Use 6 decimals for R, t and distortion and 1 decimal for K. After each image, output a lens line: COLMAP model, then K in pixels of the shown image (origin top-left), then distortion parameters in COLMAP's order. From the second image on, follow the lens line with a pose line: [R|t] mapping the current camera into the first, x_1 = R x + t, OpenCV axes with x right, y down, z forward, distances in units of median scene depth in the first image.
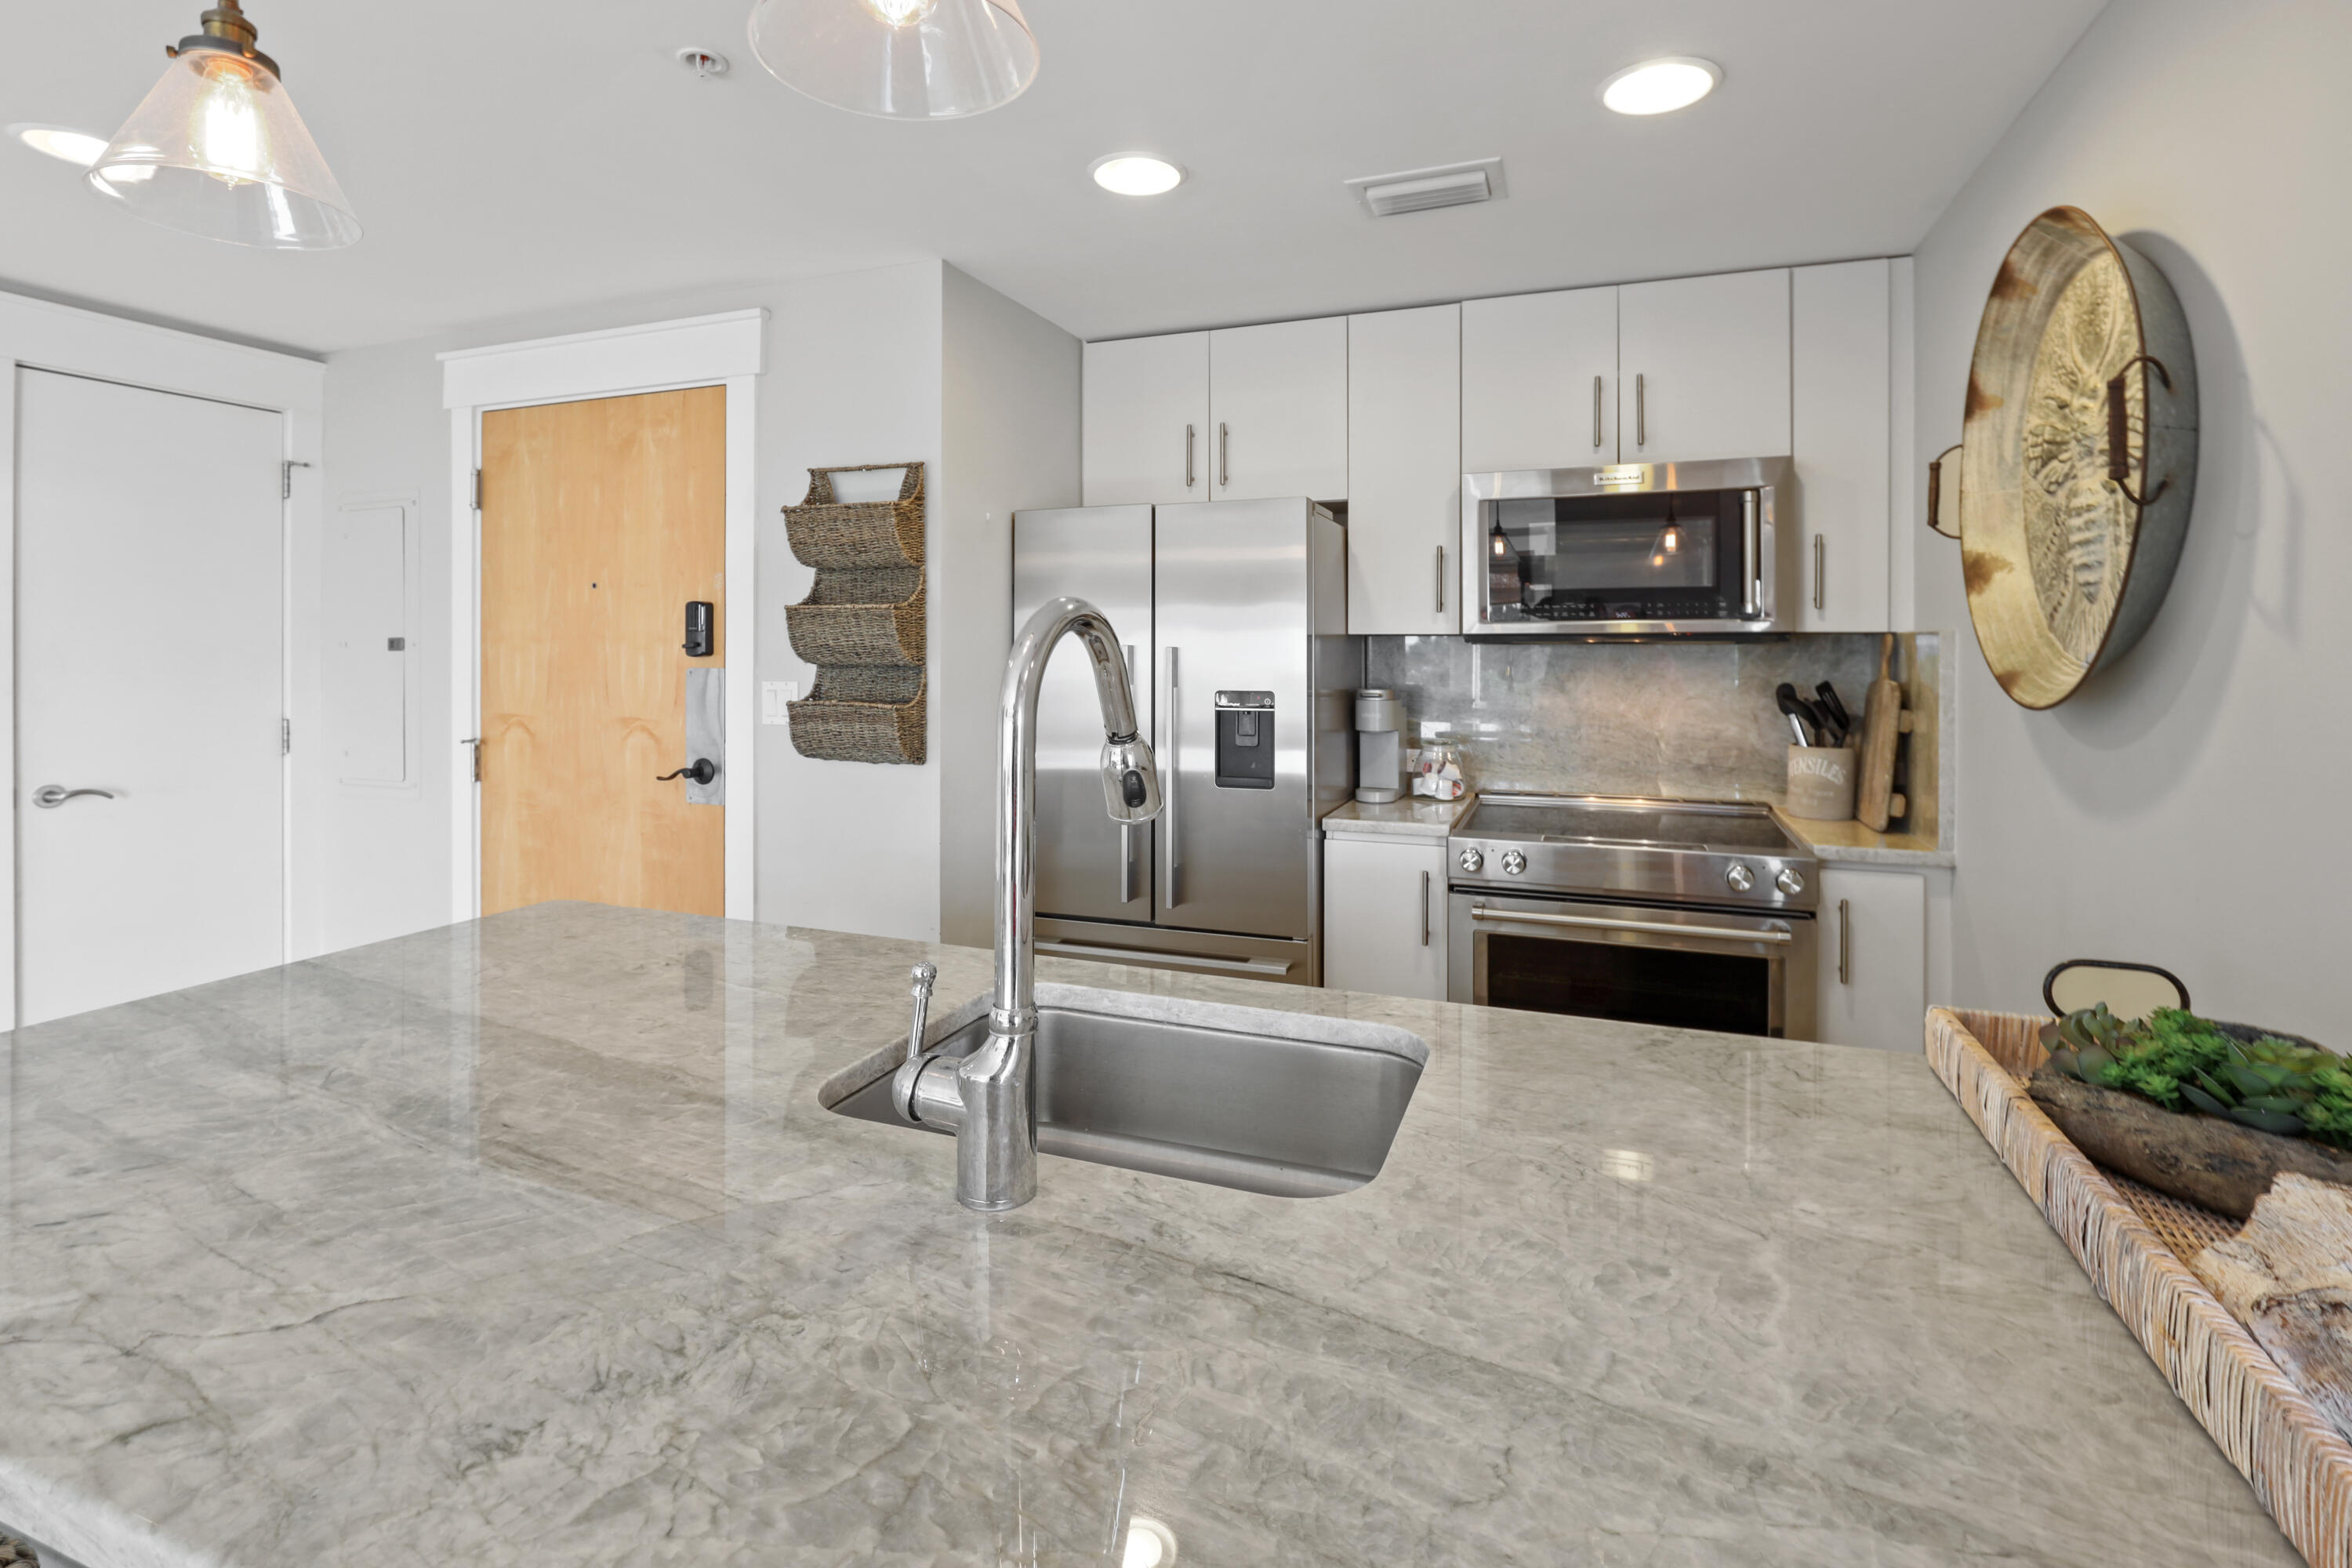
lens RADIAL K [[1111.2, 0, 1175.7], [0, 1111.2, 645.8], [0, 0, 1]] dist [-0.017858, 0.004412]
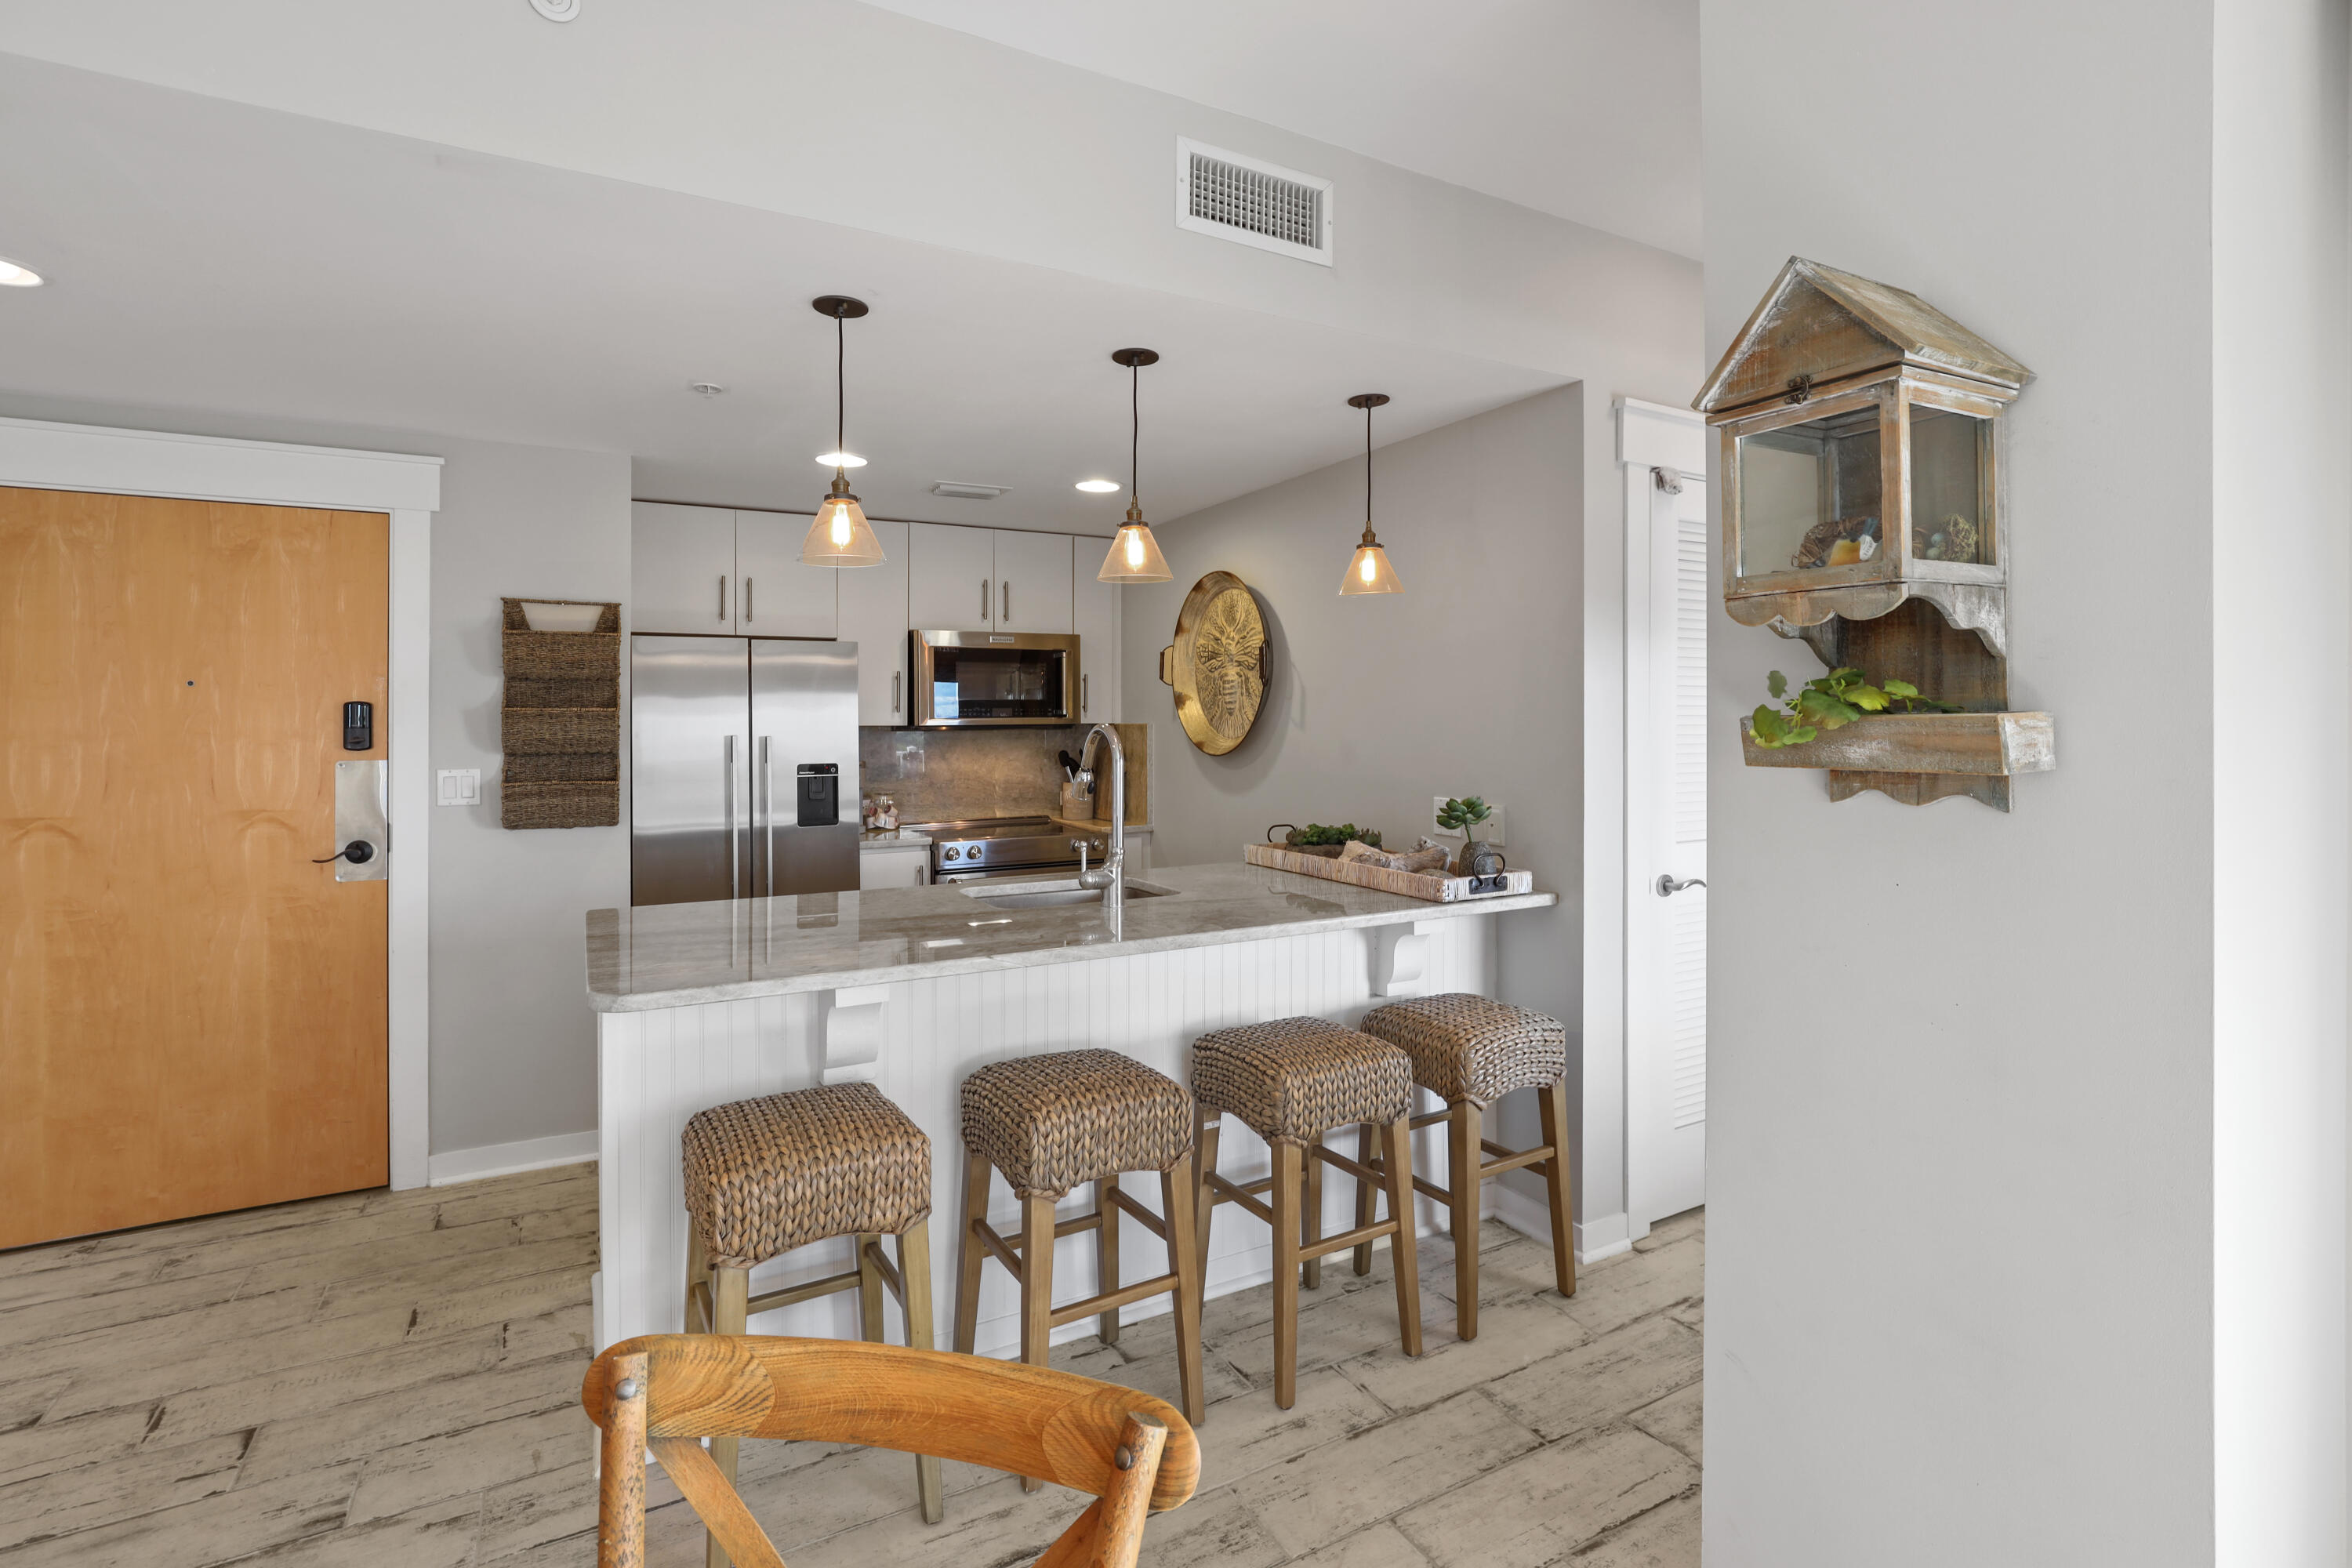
lens RADIAL K [[1111.2, 0, 1161.6], [0, 1111.2, 714.6], [0, 0, 1]] dist [-0.017858, 0.004412]
pose [[0.649757, -0.000158, 0.760142, -0.810965], [0.004423, 0.999984, -0.003573, -0.020602], [-0.760129, 0.005684, 0.649747, -0.381829]]
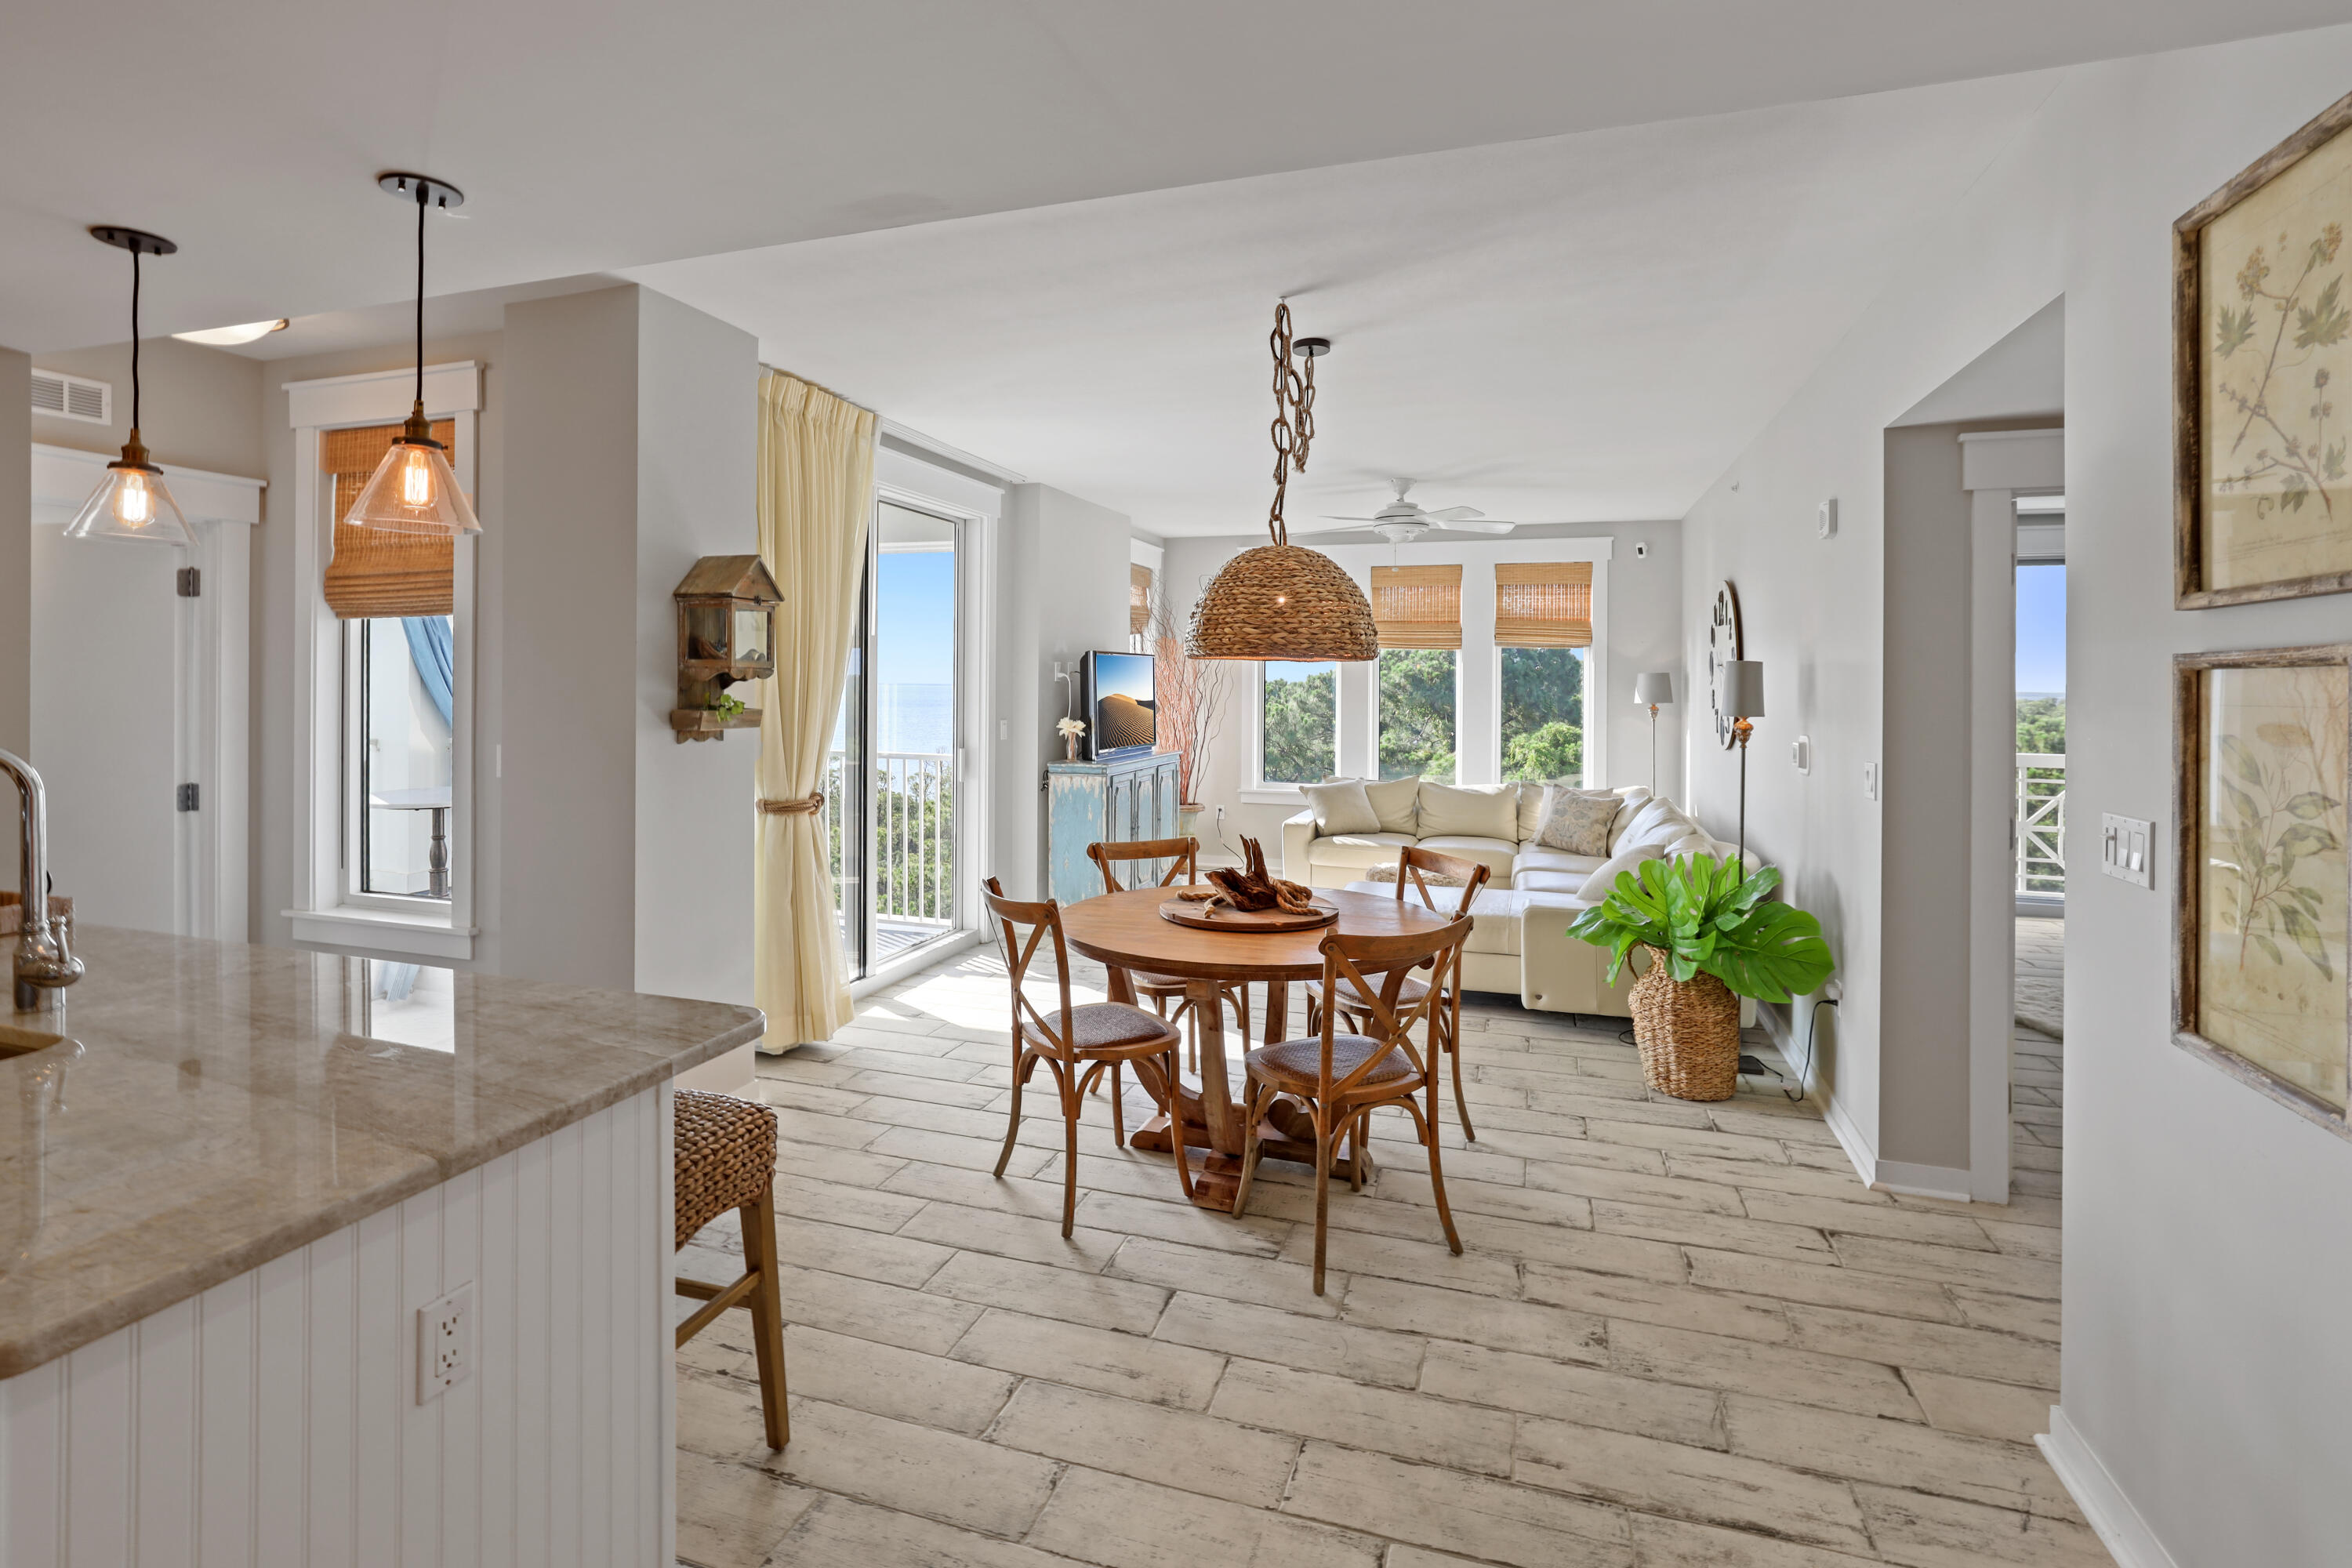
lens RADIAL K [[1111.2, 0, 1173.8], [0, 1111.2, 691.2], [0, 0, 1]] dist [-0.017858, 0.004412]
pose [[-0.998938, -0.009138, -0.045166, -0.728635], [-0.009394, 0.999941, 0.005446, -0.054906], [0.045113, 0.005864, -0.998965, 1.037980]]
